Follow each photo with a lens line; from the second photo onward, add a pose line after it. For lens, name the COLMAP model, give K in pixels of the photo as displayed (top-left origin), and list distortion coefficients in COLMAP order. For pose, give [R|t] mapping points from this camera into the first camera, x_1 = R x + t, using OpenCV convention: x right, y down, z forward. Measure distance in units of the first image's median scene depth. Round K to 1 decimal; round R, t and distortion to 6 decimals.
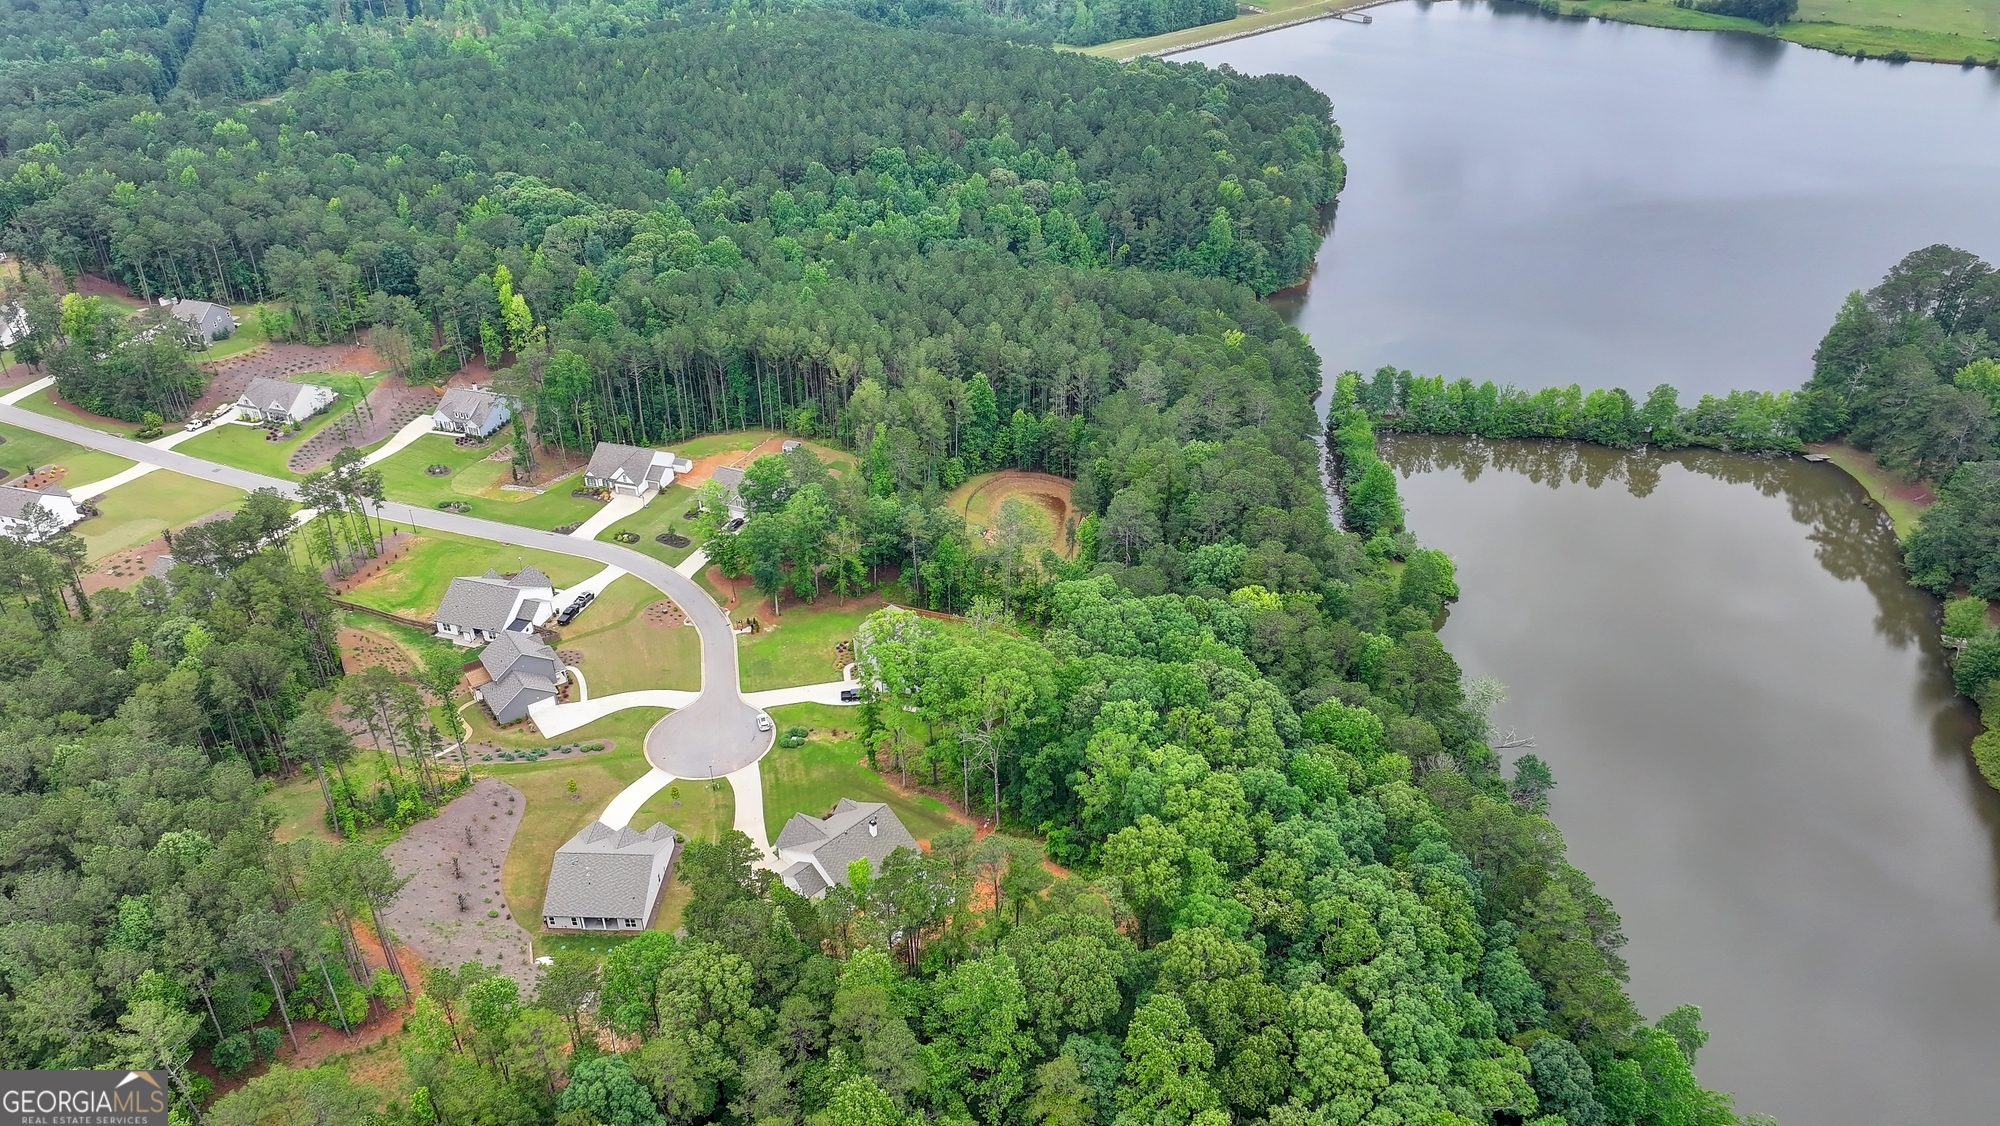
lens RADIAL K [[1404.0, 0, 996.3], [0, 1404.0, 560.8], [0, 0, 1]] dist [0.001262, 0.014743]
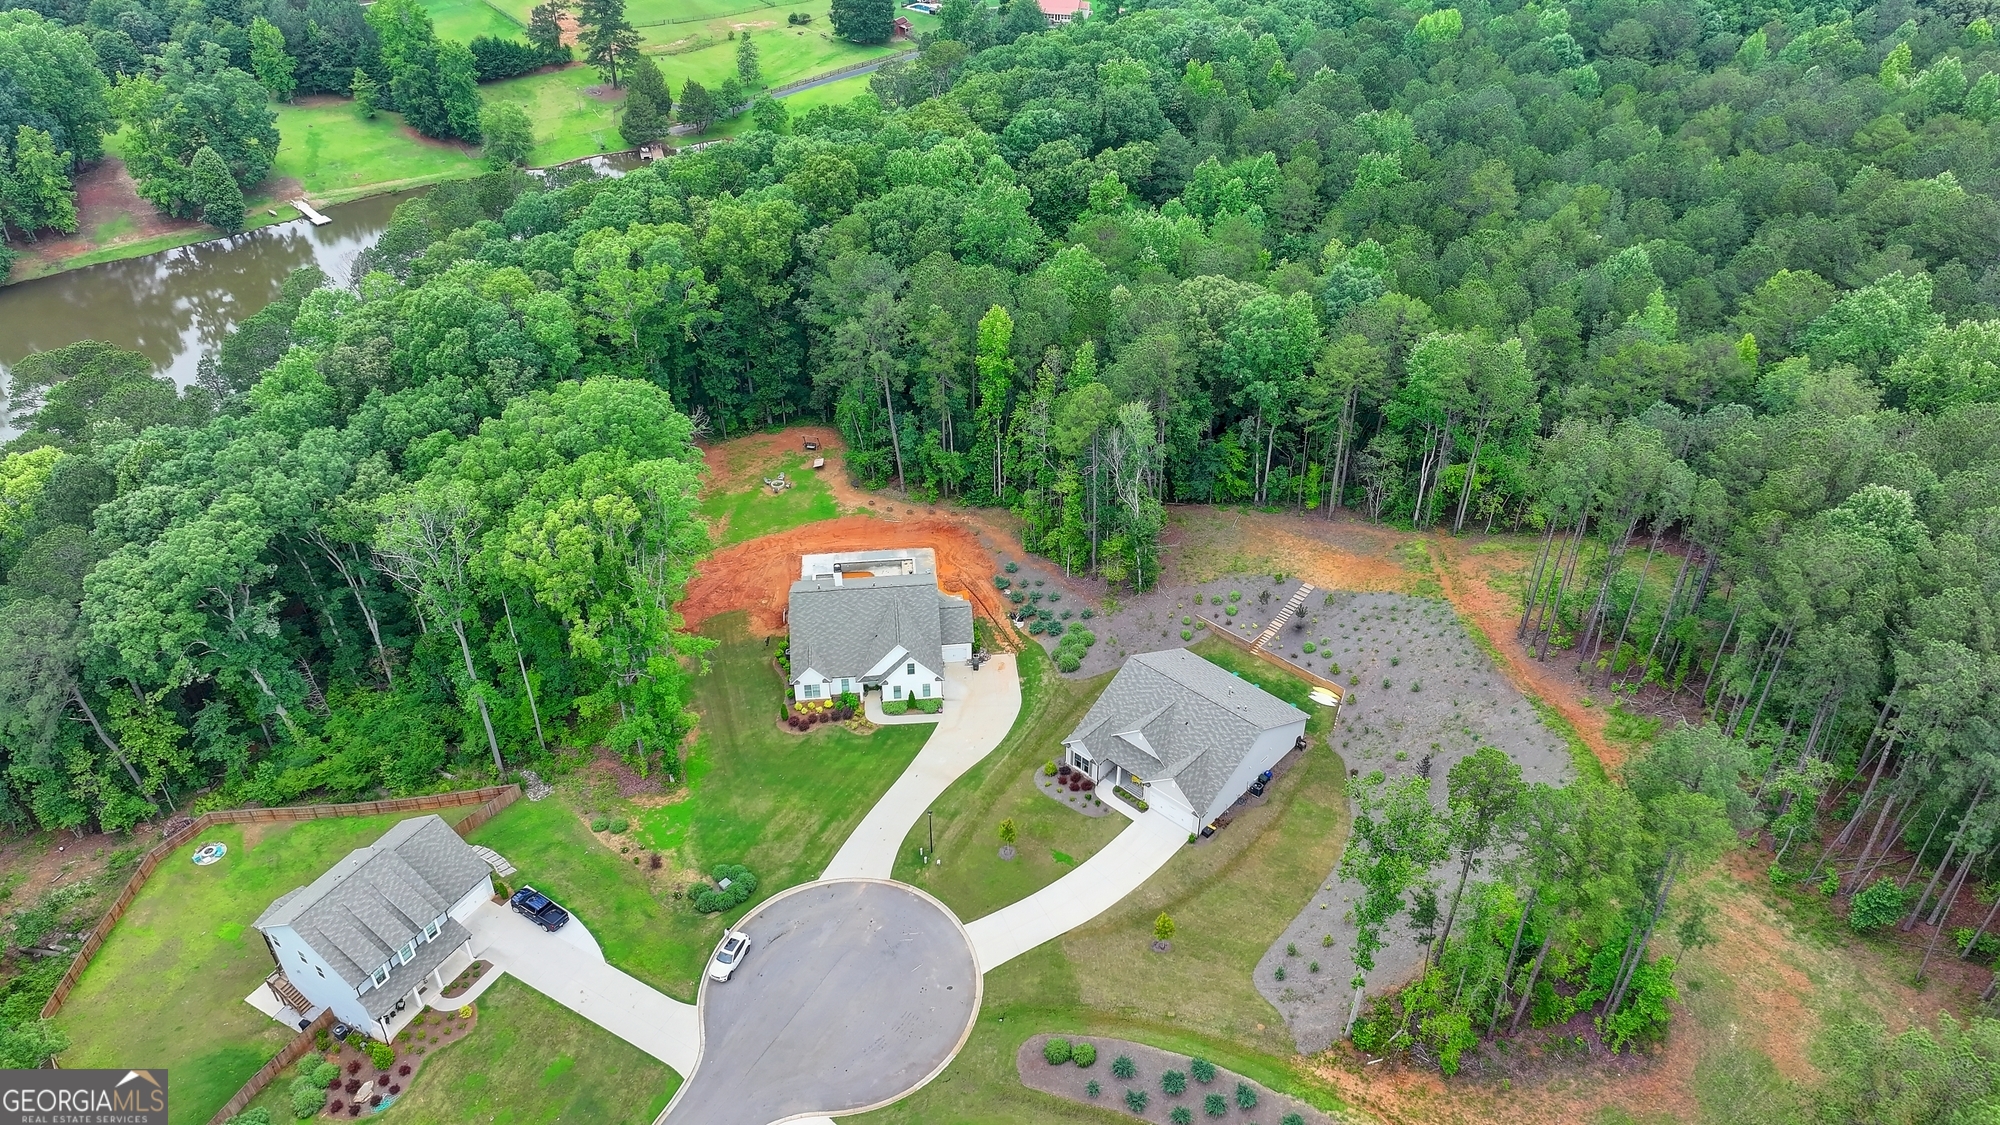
lens RADIAL K [[1404.0, 0, 1012.4], [0, 1404.0, 563.5], [0, 0, 1]] dist [0.001262, 0.014743]
pose [[-0.774988, -0.362956, 0.517355, -0.451940], [0.337641, 0.454208, 0.824435, -0.307567], [-0.534220, 0.813608, -0.229457, 1.002216]]
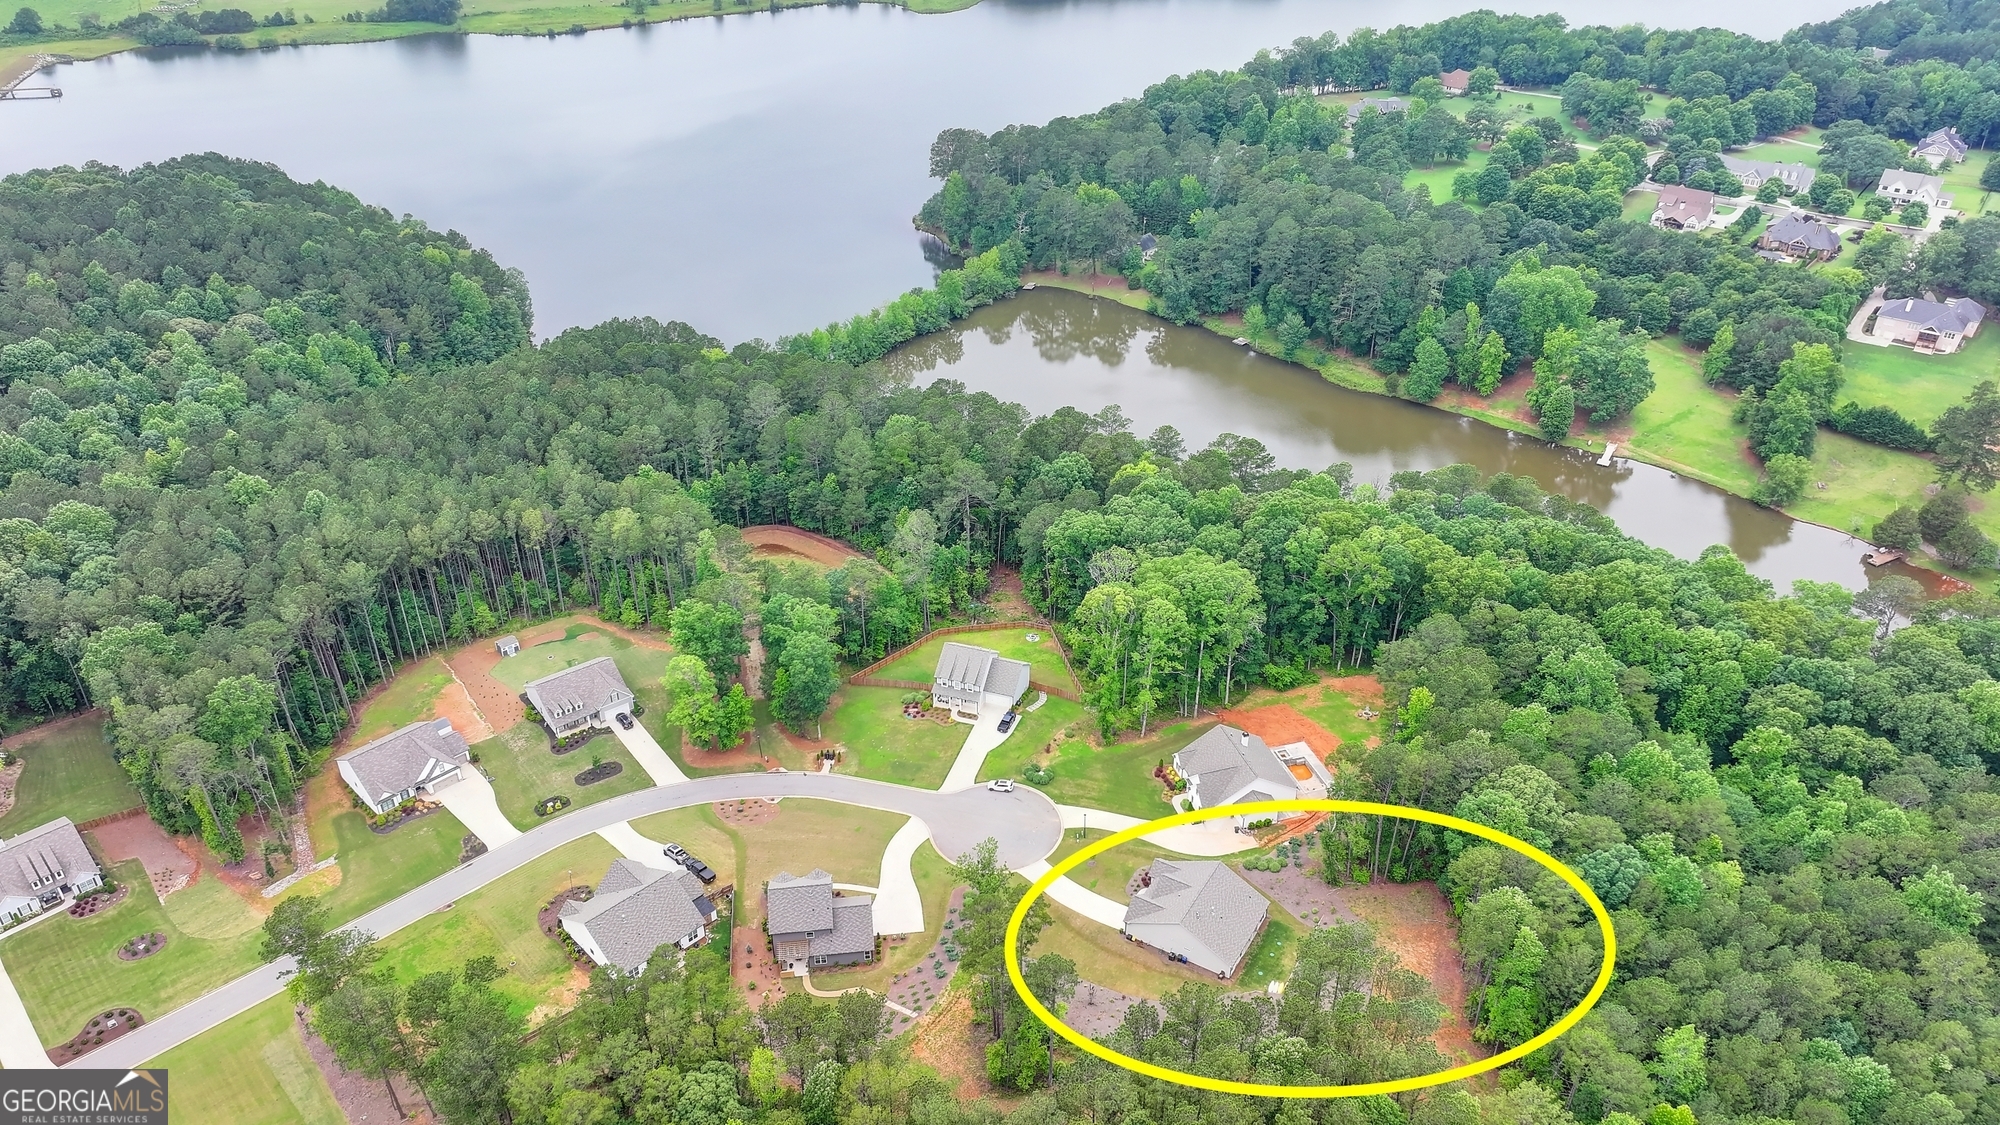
lens RADIAL K [[1404.0, 0, 1005.4], [0, 1404.0, 561.9], [0, 0, 1]] dist [0.001262, 0.014743]
pose [[0.463794, -0.454740, 0.760333, -0.881896], [0.460338, 0.856965, 0.231733, -0.257012], [-0.756957, 0.242533, 0.606789, 0.385595]]
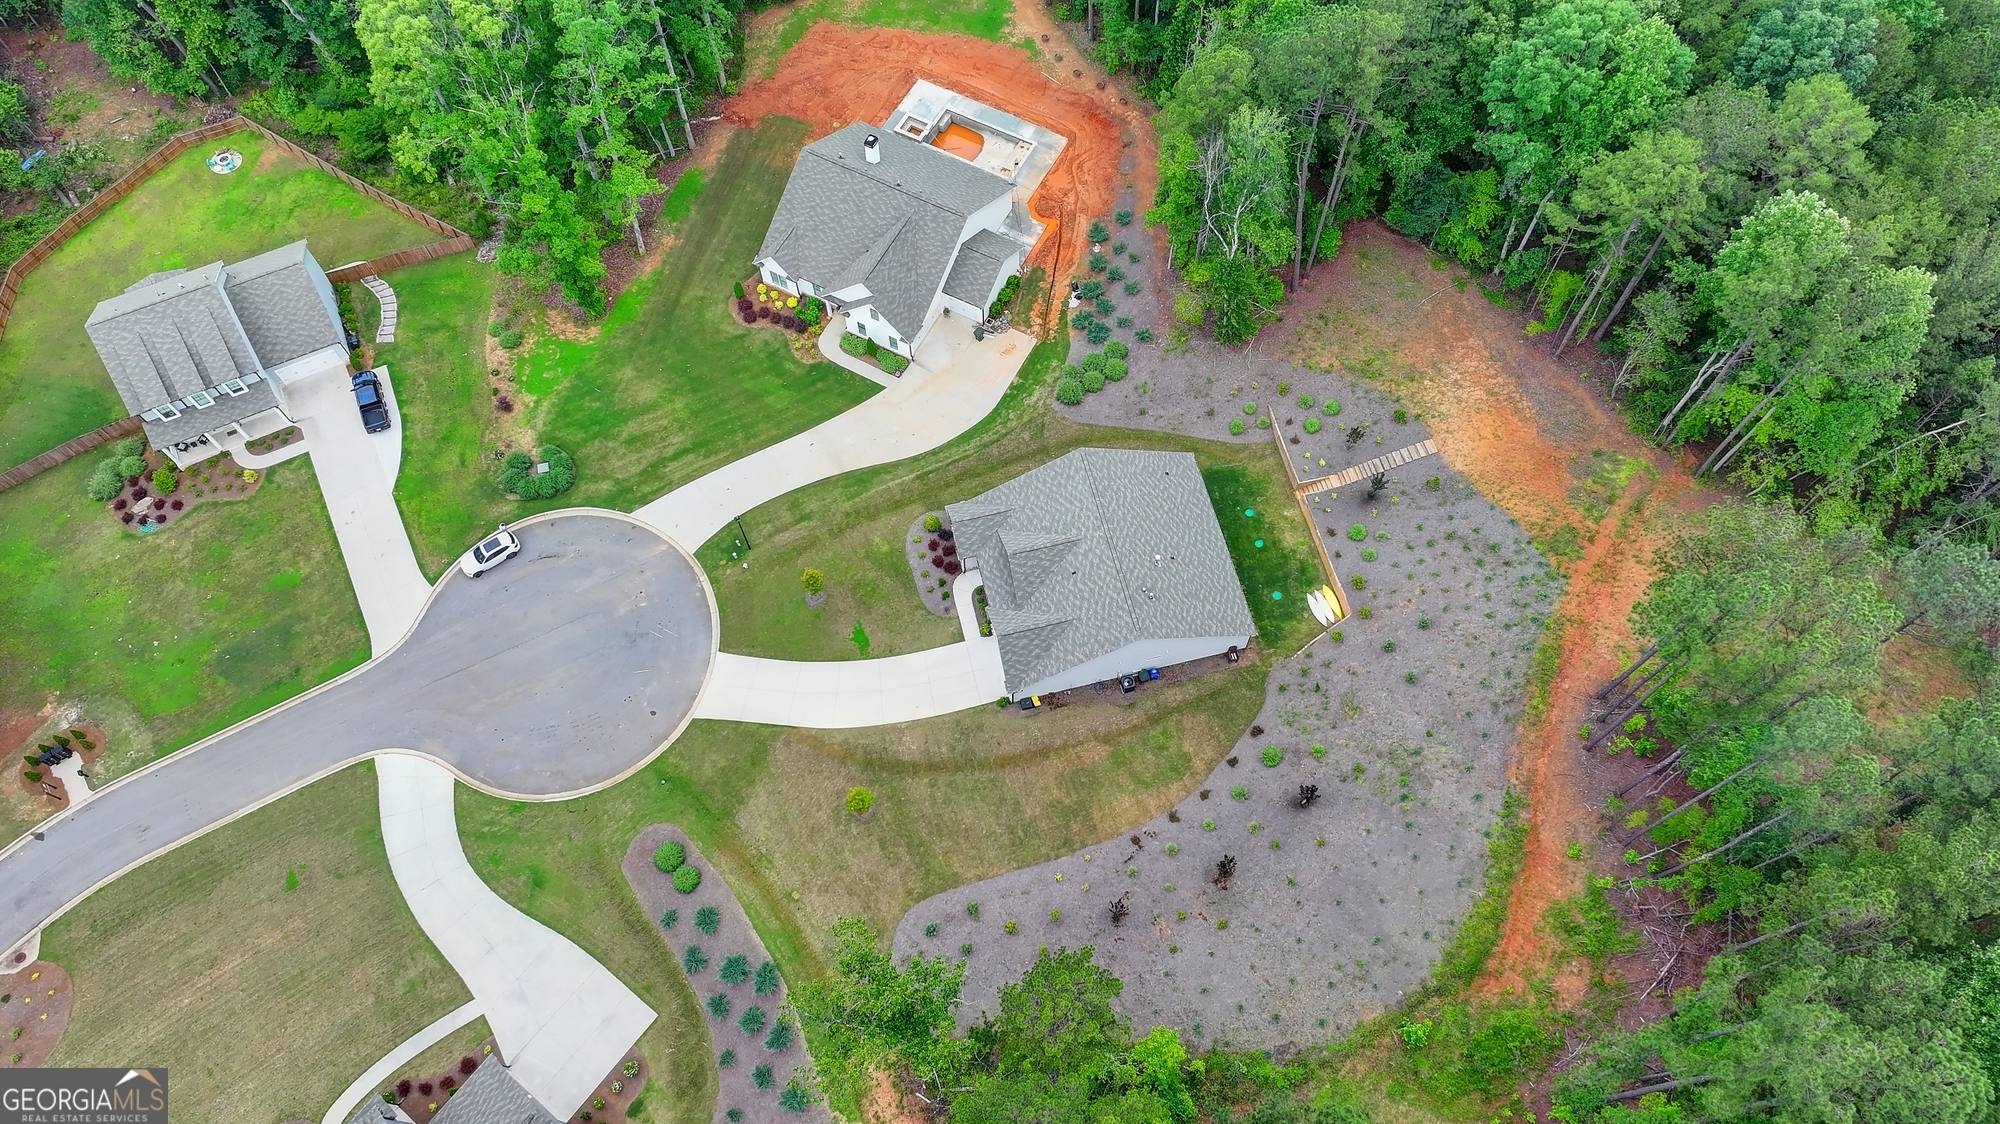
lens RADIAL K [[1404.0, 0, 1007.7], [0, 1404.0, 556.2], [0, 0, 1]] dist [0.001262, 0.014743]
pose [[-0.289673, -0.853736, 0.432694, -0.413762], [0.509202, 0.245328, 0.824941, -0.160712], [-0.810434, 0.459292, 0.363660, 0.761002]]
